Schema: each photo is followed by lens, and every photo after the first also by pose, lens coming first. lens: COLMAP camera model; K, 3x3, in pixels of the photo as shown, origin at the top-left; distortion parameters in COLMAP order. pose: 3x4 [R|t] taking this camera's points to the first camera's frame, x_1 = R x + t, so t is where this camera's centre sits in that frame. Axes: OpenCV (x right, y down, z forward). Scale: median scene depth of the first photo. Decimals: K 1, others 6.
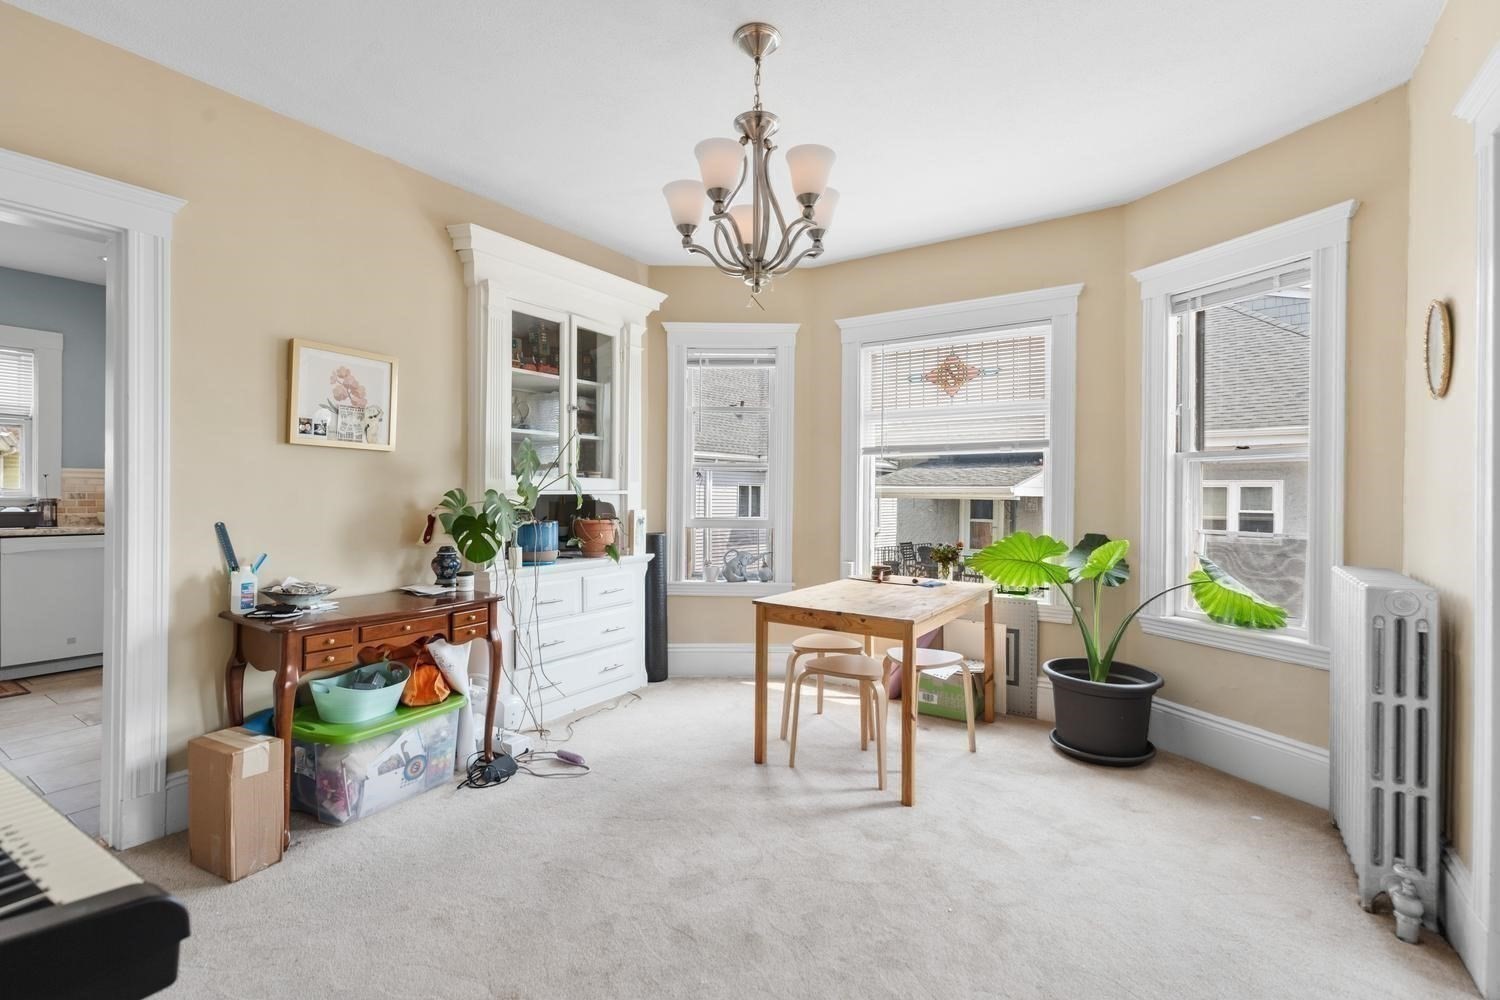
lens RADIAL K [[684.6, 0, 756.0], [0, 684.6, 499.7], [0, 0, 1]] dist [0.008515, -0.000622]
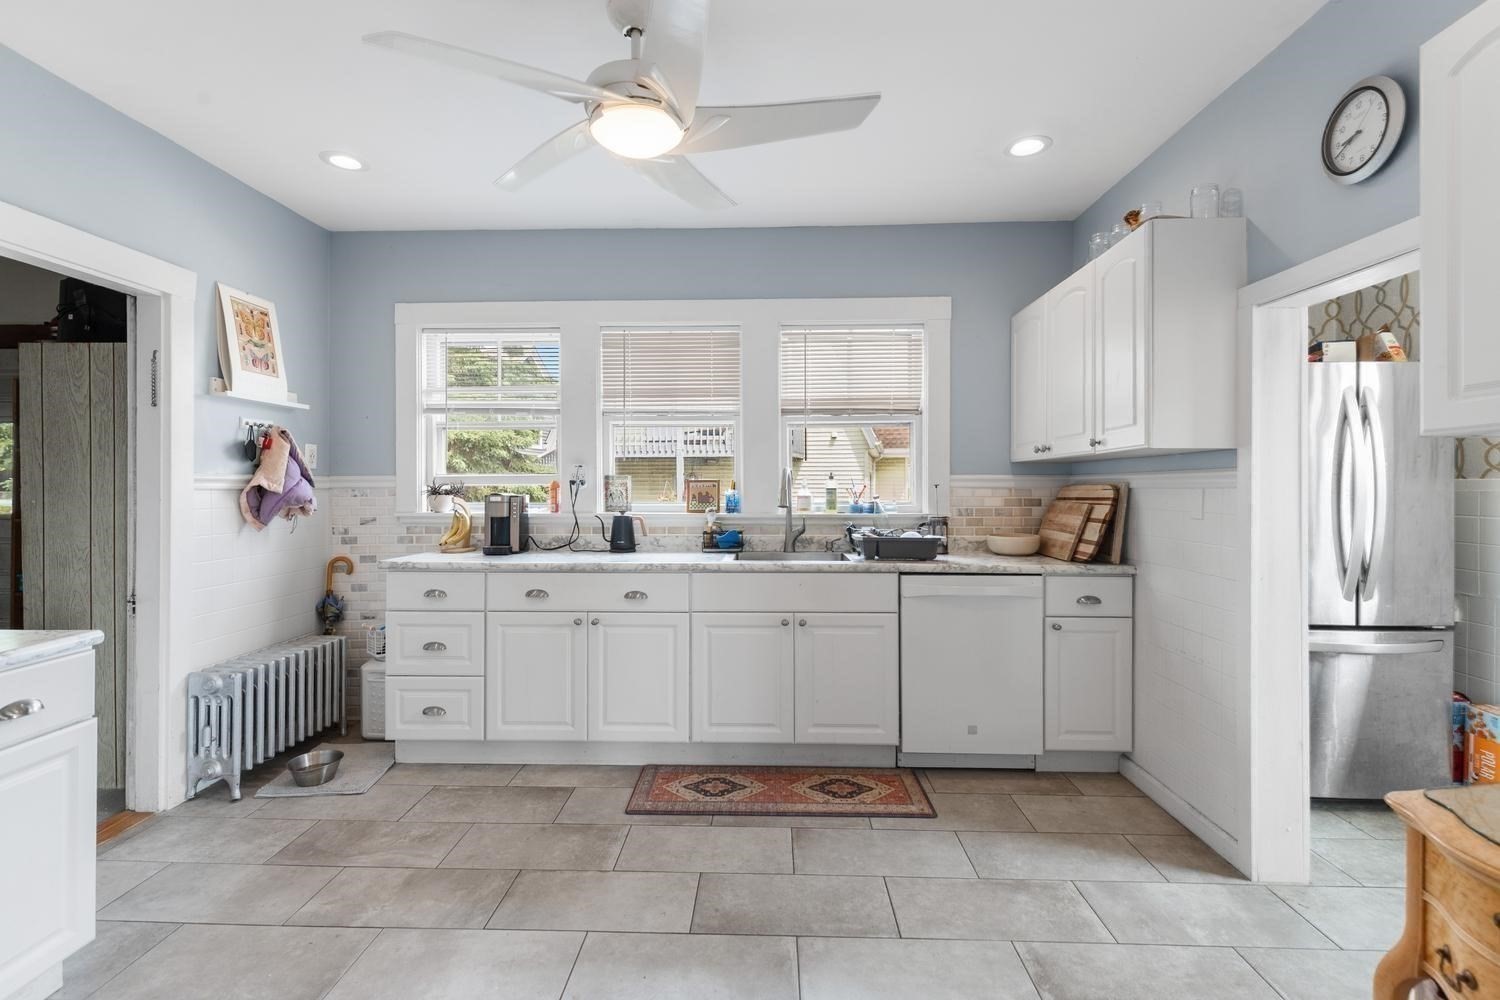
lens RADIAL K [[684.6, 0, 750.5], [0, 684.6, 489.1], [0, 0, 1]] dist [0.008515, -0.000622]
pose [[0.535630, -0.004386, -0.844441, -0.496482], [0.006604, 0.999978, -0.001005, -0.031774], [0.844427, -0.005038, 0.535647, 0.419319]]
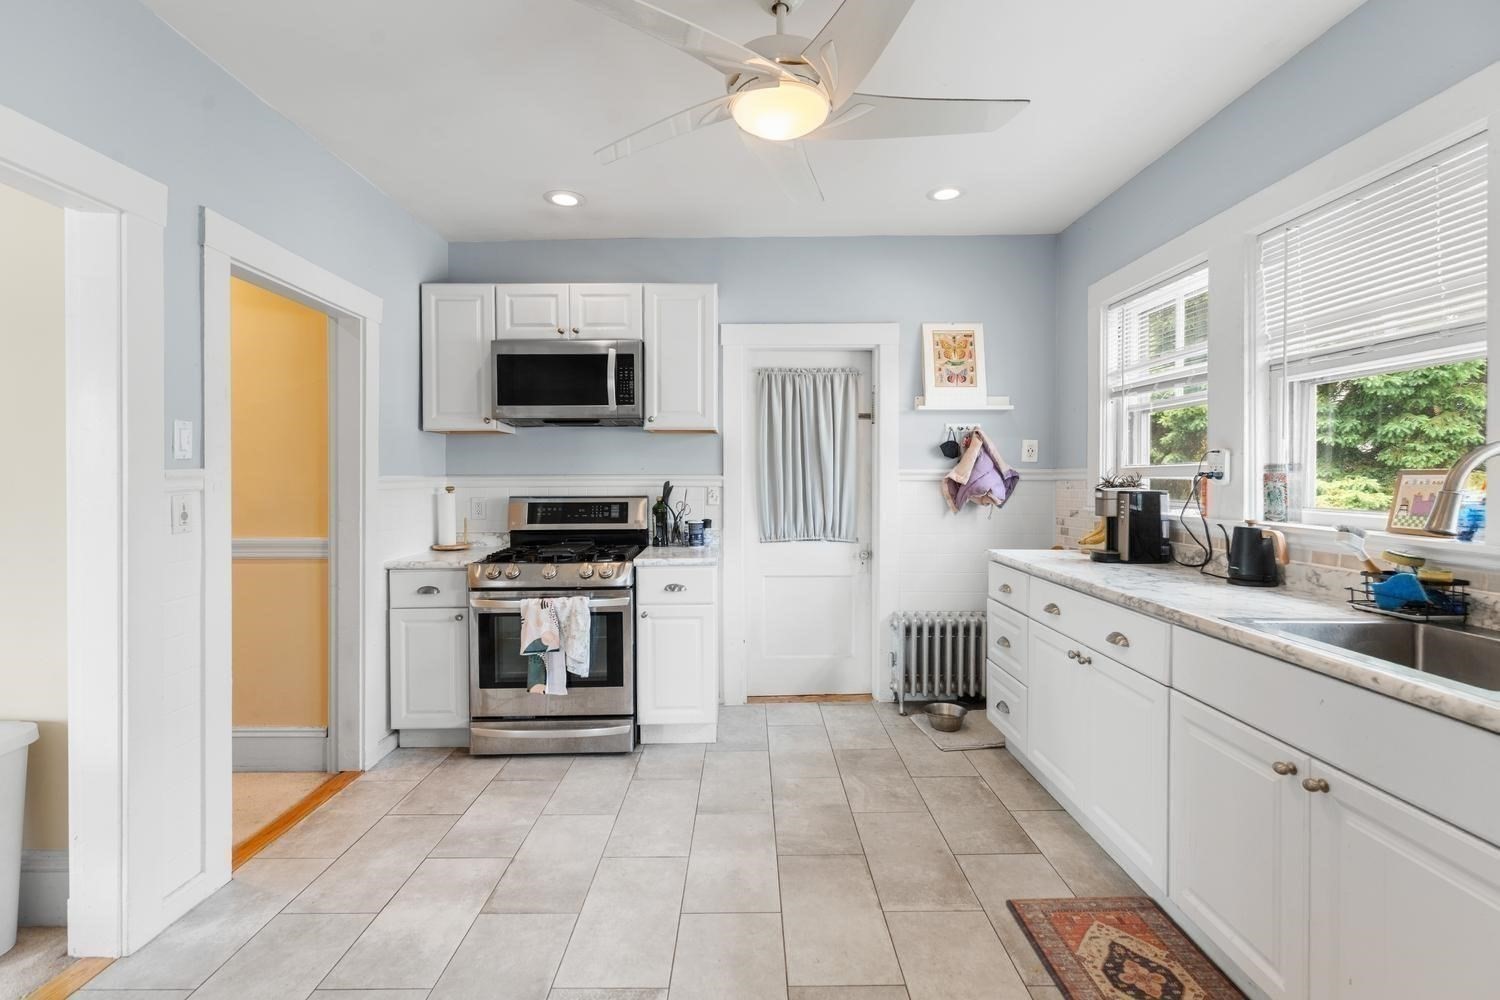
lens RADIAL K [[684.6, 0, 741.4], [0, 684.6, 487.9], [0, 0, 1]] dist [0.008515, -0.000622]
pose [[-0.829497, 0.003401, -0.558501, -0.642969], [-0.004241, 0.999914, 0.012388, -0.036087], [0.558495, 0.012644, -0.829411, 0.902125]]
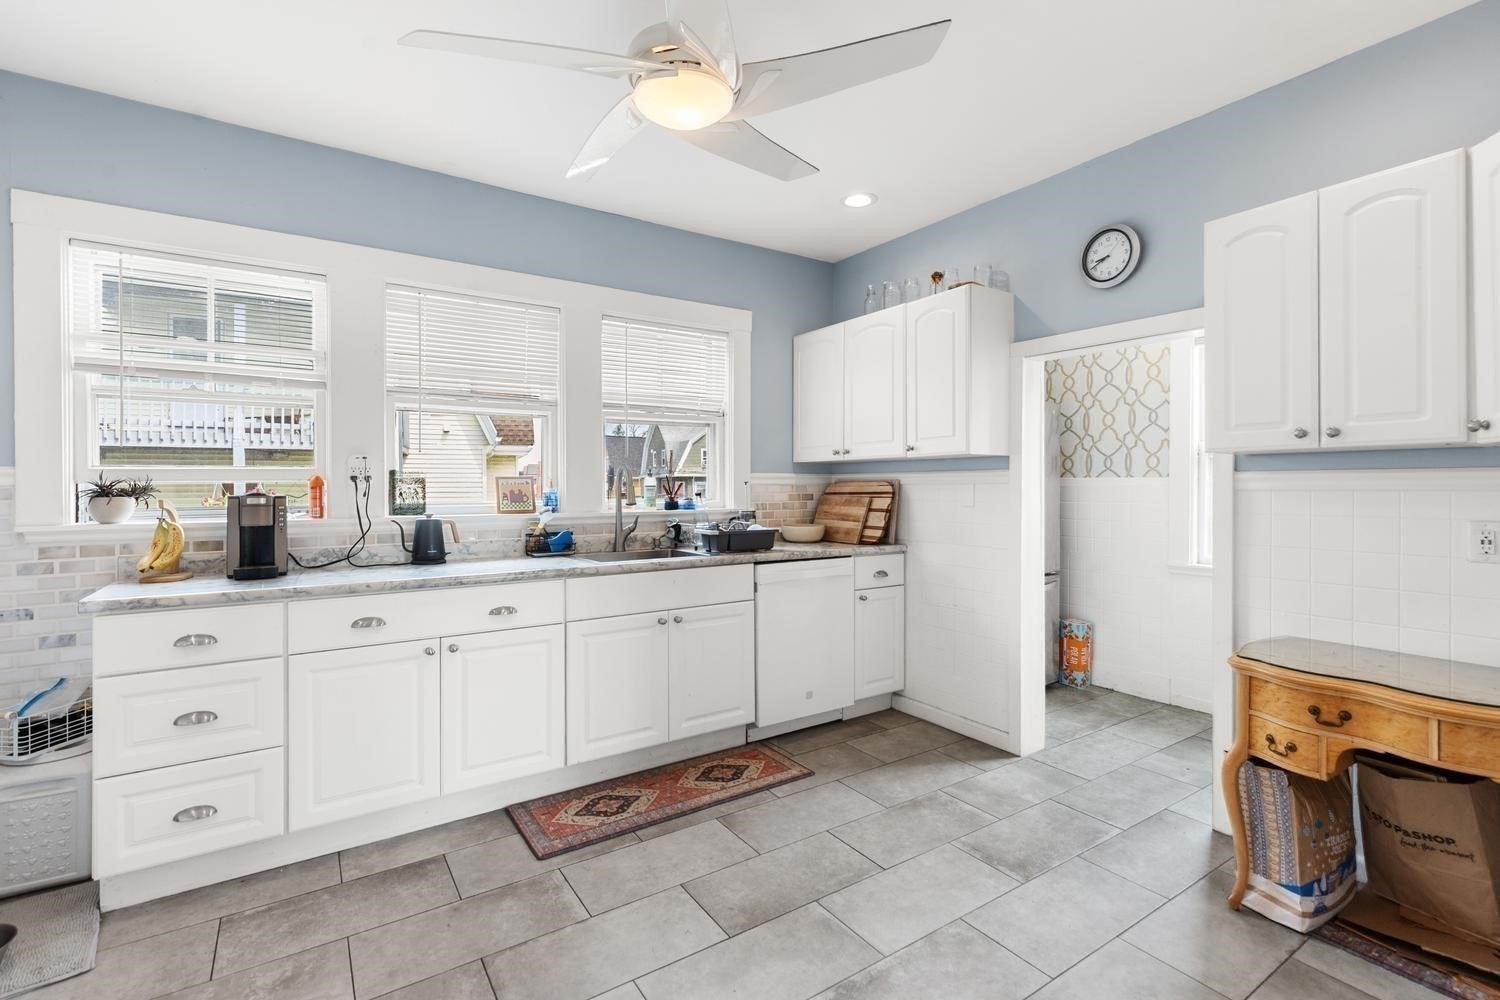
lens RADIAL K [[684.6, 0, 756.2], [0, 684.6, 490.6], [0, 0, 1]] dist [0.008515, -0.000622]
pose [[0.928802, -0.007645, -0.370498, -0.702670], [0.011233, 0.999909, 0.007527, -0.031549], [0.370406, -0.011153, 0.928803, 0.238449]]
